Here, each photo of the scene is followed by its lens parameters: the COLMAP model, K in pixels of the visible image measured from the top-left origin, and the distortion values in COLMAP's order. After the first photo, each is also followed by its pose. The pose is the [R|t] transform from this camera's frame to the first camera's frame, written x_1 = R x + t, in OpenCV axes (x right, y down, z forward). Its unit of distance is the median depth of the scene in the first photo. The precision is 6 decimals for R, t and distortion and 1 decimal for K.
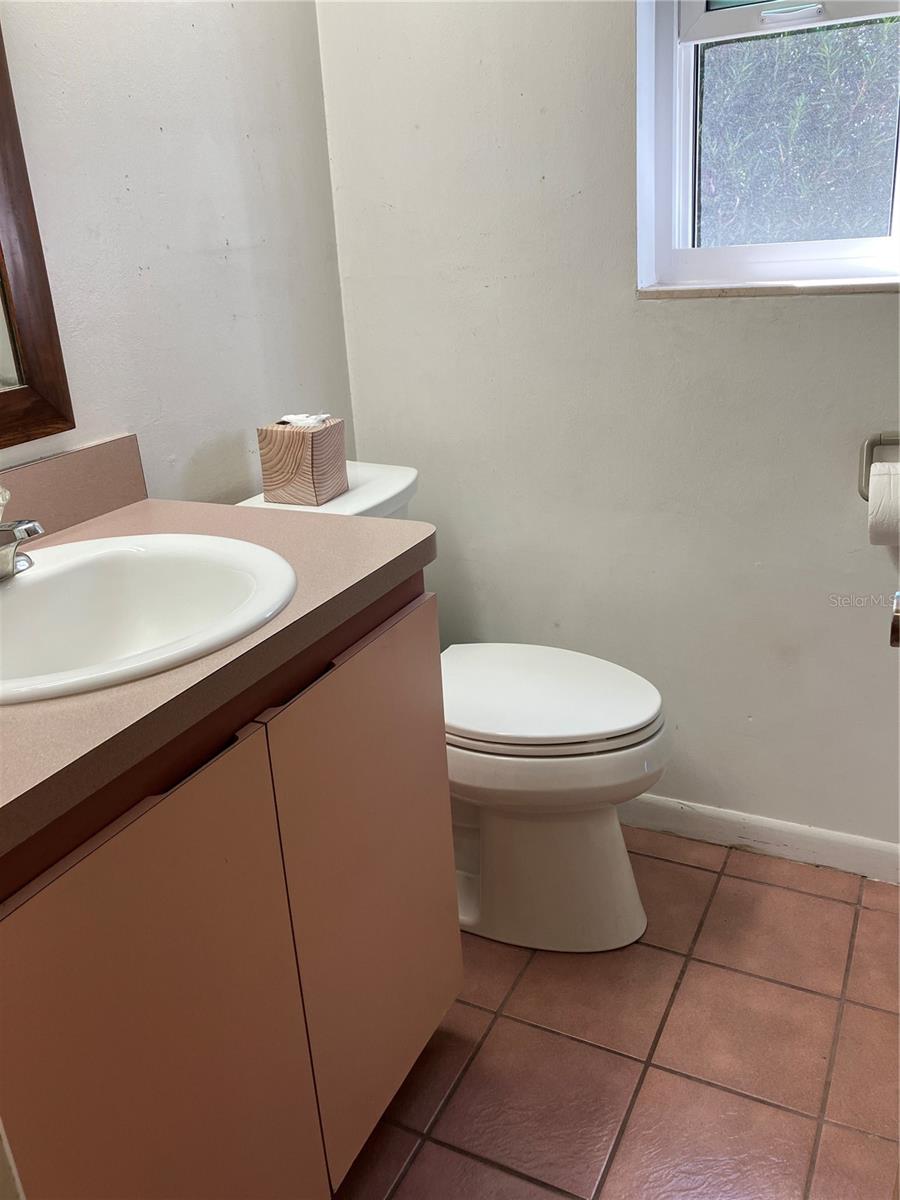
lens RADIAL K [[982.8, 0, 450.4], [0, 982.8, 596.8], [0, 0, 1]] dist [0.009341, 0.002821]
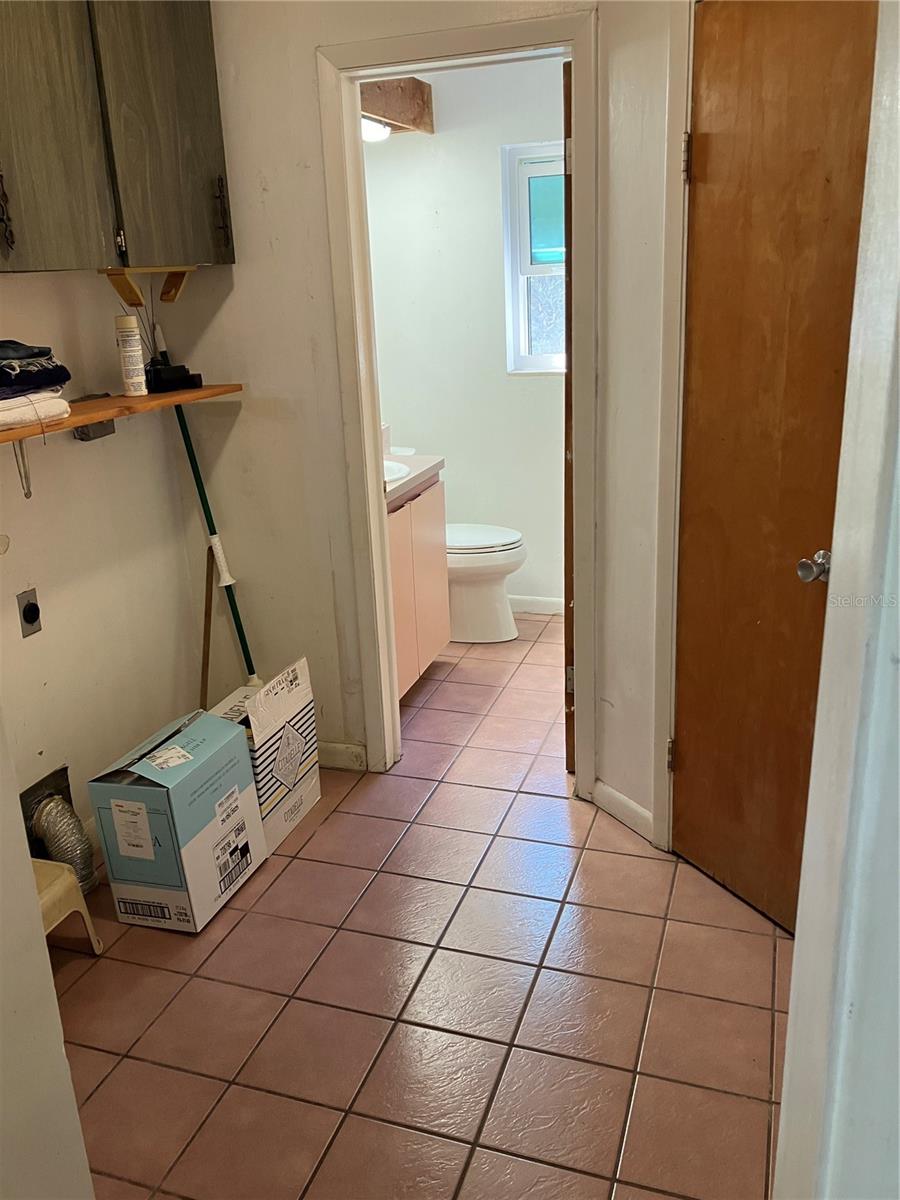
lens RADIAL K [[982.8, 0, 449.5], [0, 982.8, 602.3], [0, 0, 1]] dist [0.009341, 0.002821]
pose [[0.988261, -0.019996, 0.151463, -0.342144], [0.026792, 0.998717, -0.042961, 0.370526], [-0.150410, 0.046514, 0.987529, -1.402330]]
